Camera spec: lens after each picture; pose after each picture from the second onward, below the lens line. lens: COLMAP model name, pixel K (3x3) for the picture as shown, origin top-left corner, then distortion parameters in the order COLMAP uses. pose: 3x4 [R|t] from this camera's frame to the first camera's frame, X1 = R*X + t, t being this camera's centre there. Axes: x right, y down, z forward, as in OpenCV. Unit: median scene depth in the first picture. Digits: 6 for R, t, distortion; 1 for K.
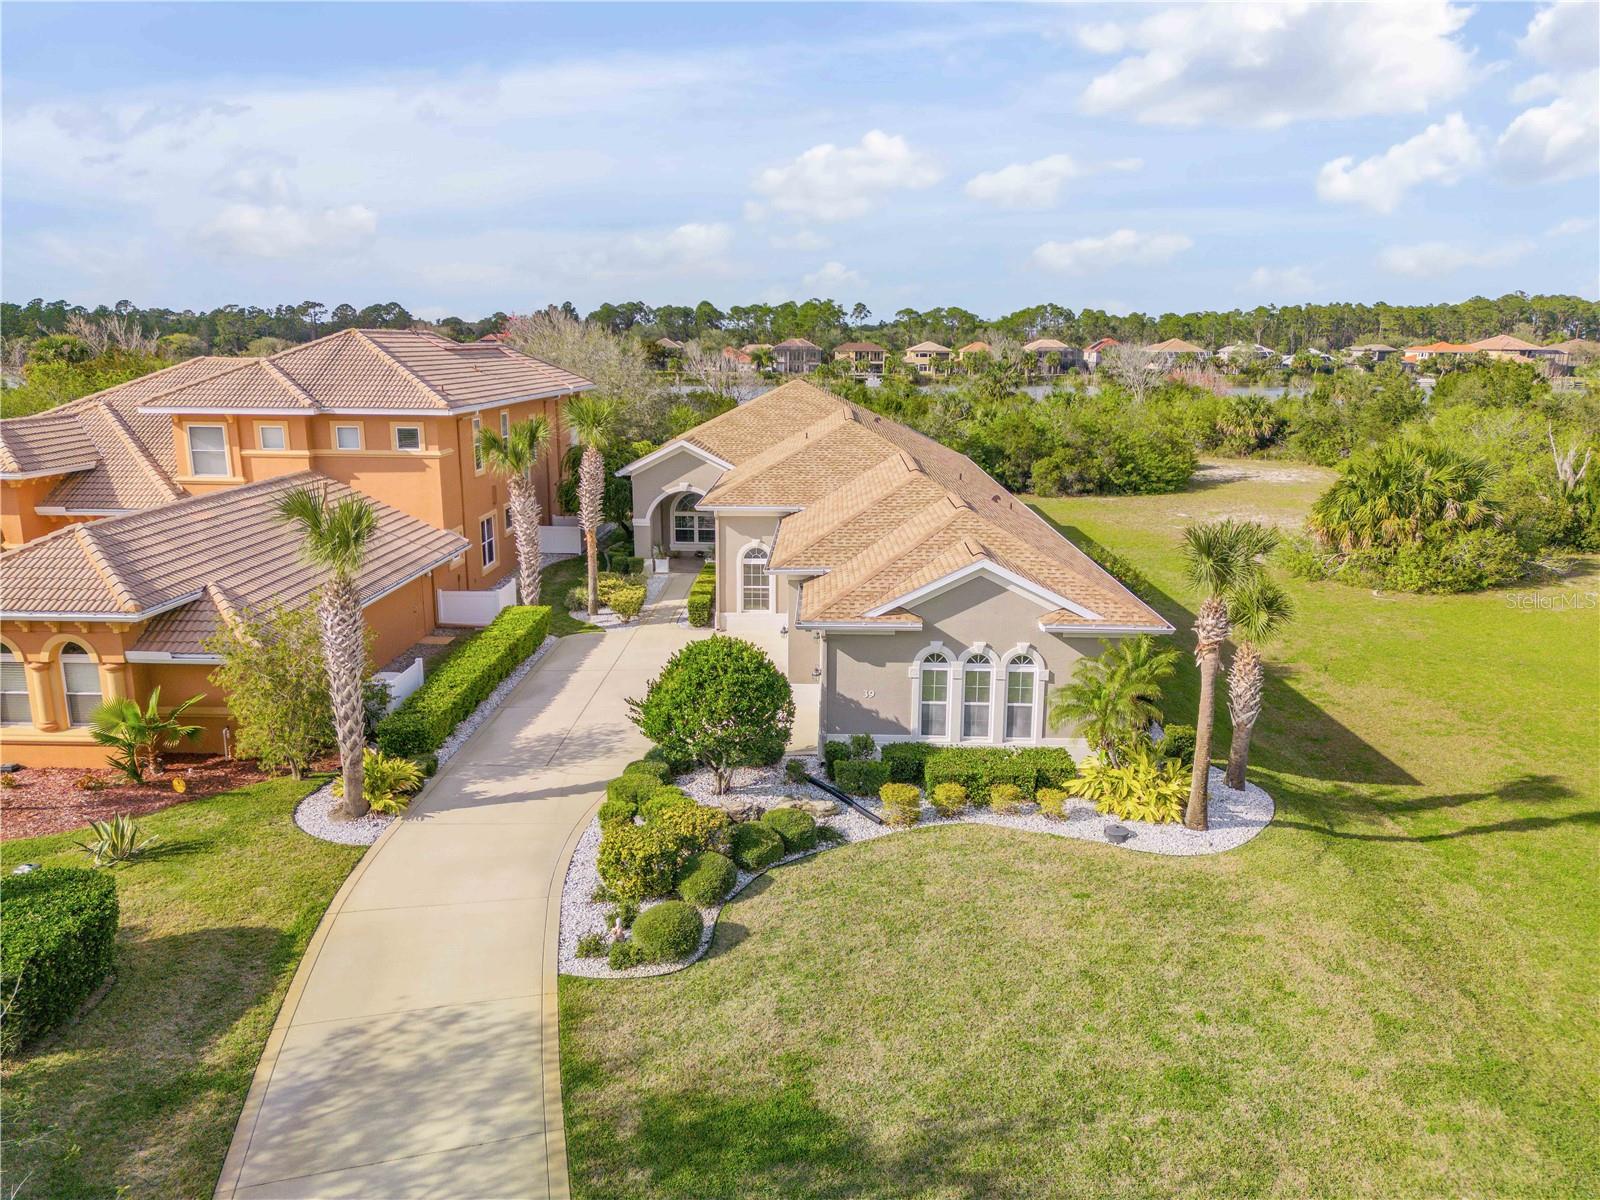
lens RADIAL K [[1131.4, 0, 804.0], [0, 1131.4, 607.5], [0, 0, 1]] dist [0.082365, -0.086424]
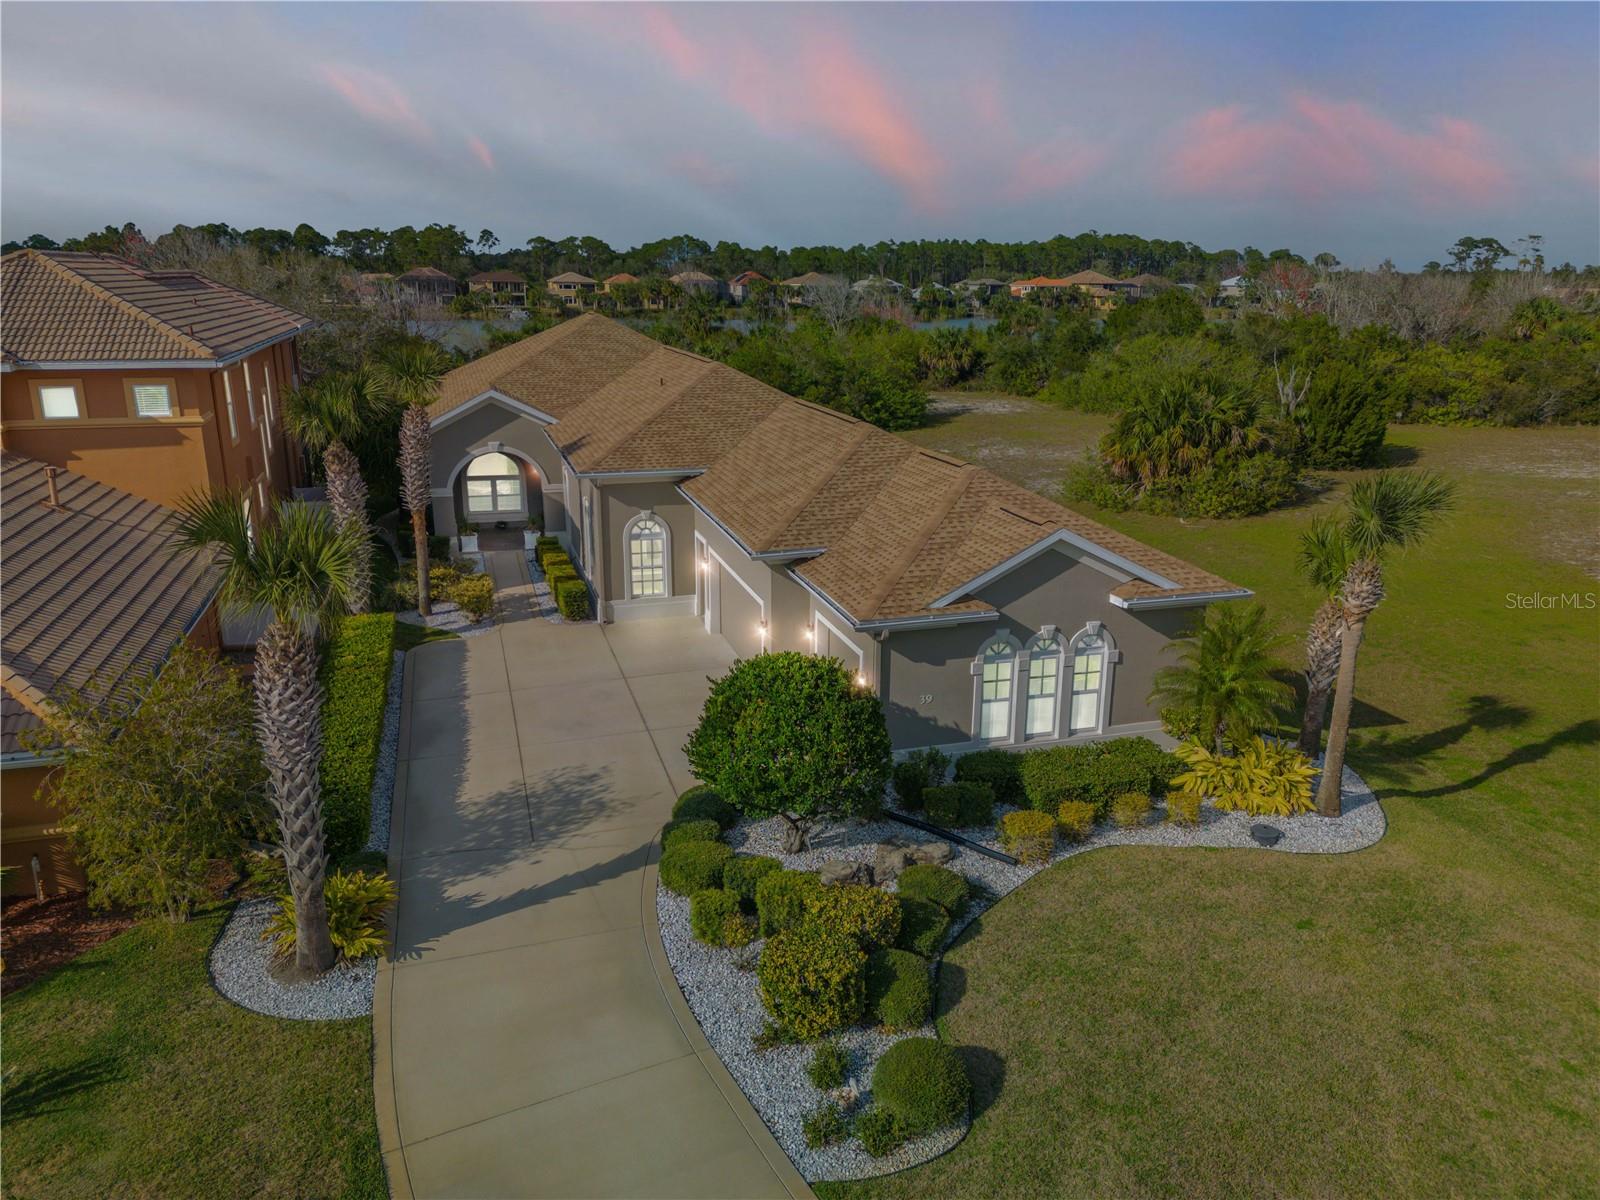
lens RADIAL K [[1131.4, 0, 804.0], [0, 1131.4, 607.5], [0, 0, 1]] dist [0.082365, -0.086424]
pose [[0.949058, -0.087307, 0.302765, -0.200716], [0.070420, 0.995313, 0.066274, -0.038075], [-0.307133, -0.041578, 0.950758, 0.176468]]
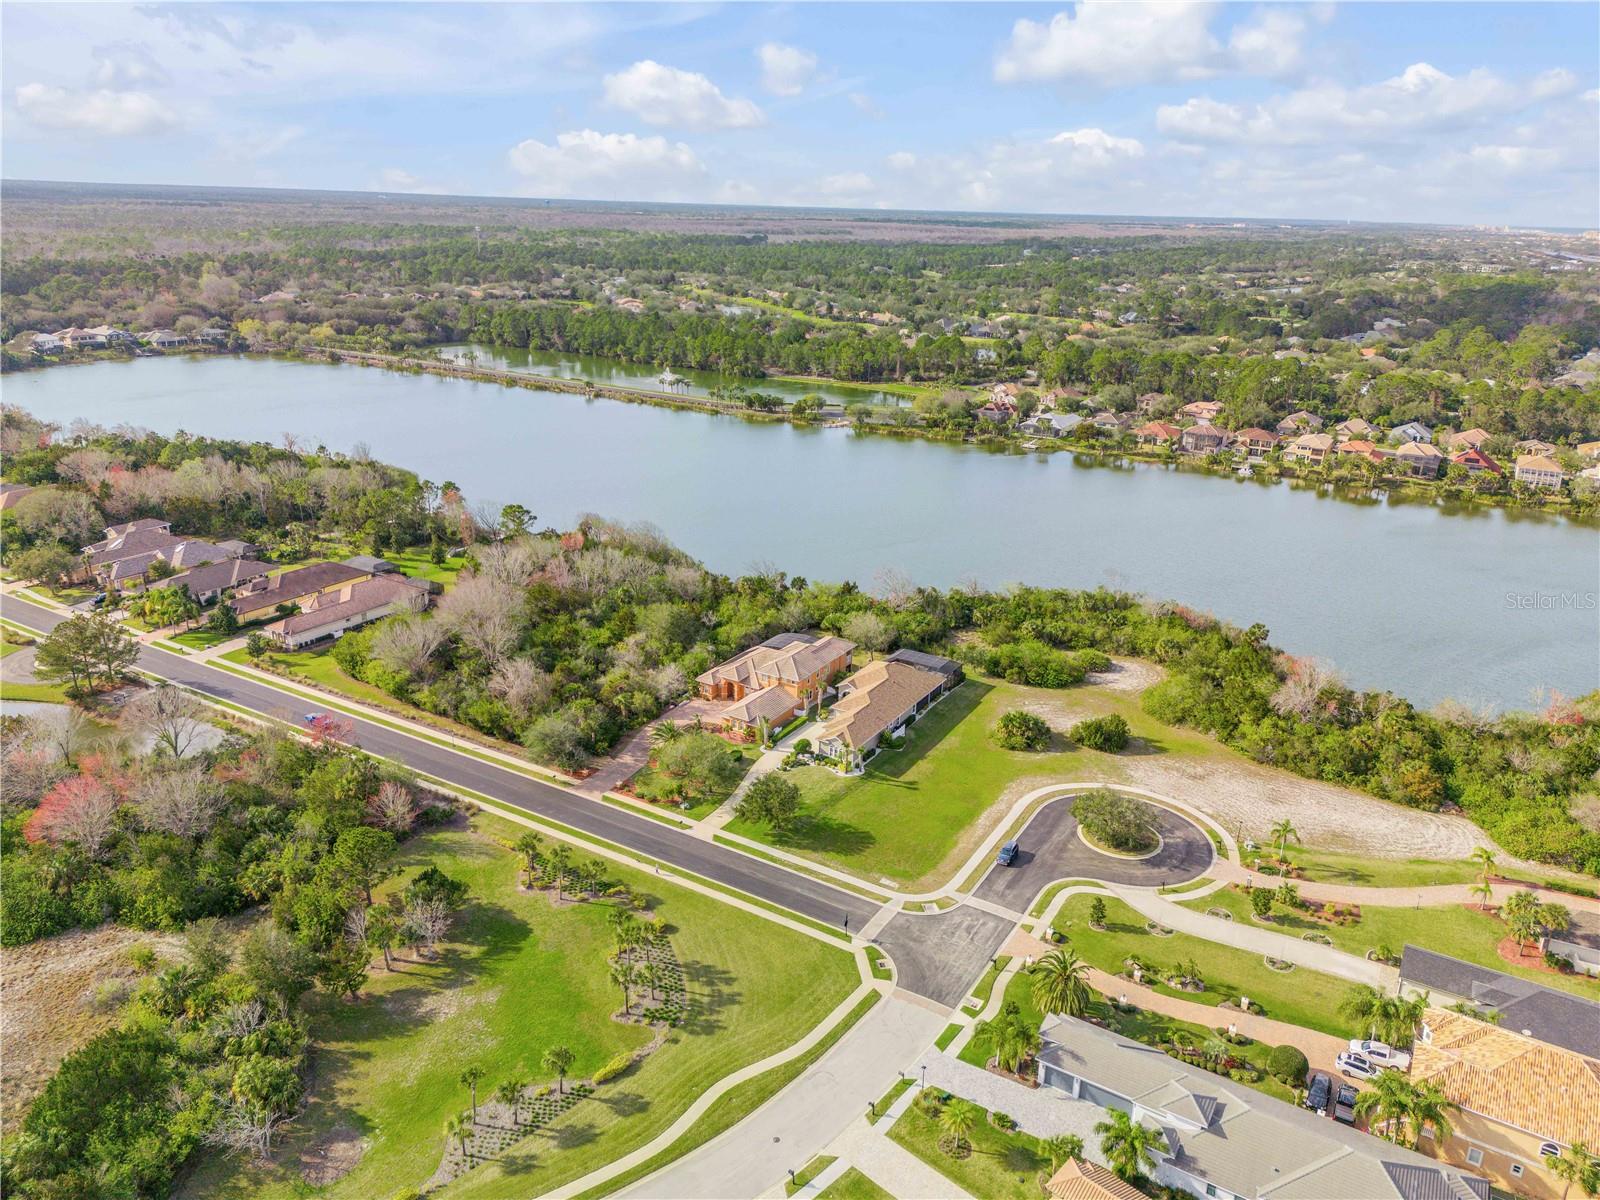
lens RADIAL K [[1130.4, 0, 804.7], [0, 1130.4, 598.7], [0, 0, 1]] dist [0.114863, -0.146589]
pose [[0.866877, 0.176958, -0.466059, 2.532515], [-0.132616, 0.983051, 0.126585, -1.426731], [0.480560, -0.047927, 0.875651, -4.377294]]
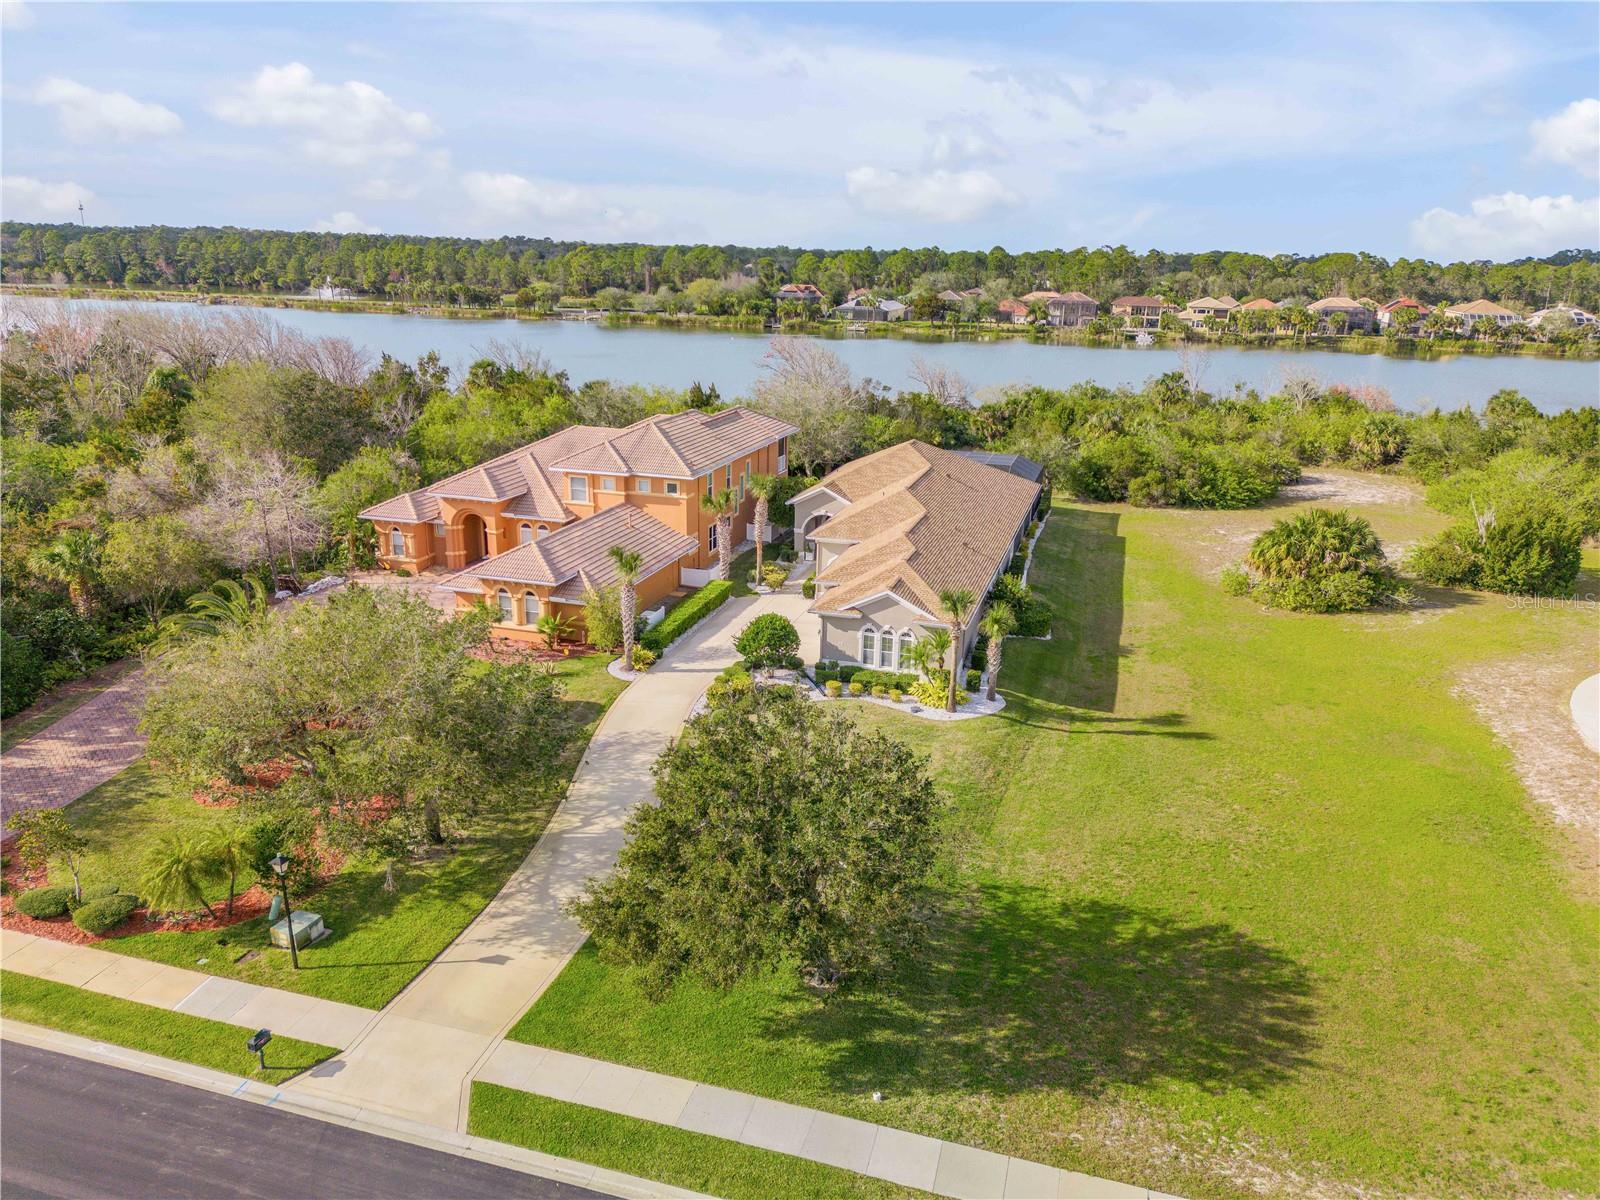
lens RADIAL K [[1131.4, 0, 804.0], [0, 1131.4, 607.5], [0, 0, 1]] dist [0.082365, -0.086424]
pose [[0.964694, 0.090385, -0.247378, 0.398133], [-0.073566, 0.994358, 0.076425, -0.119805], [0.252890, -0.055528, 0.965900, -0.889214]]
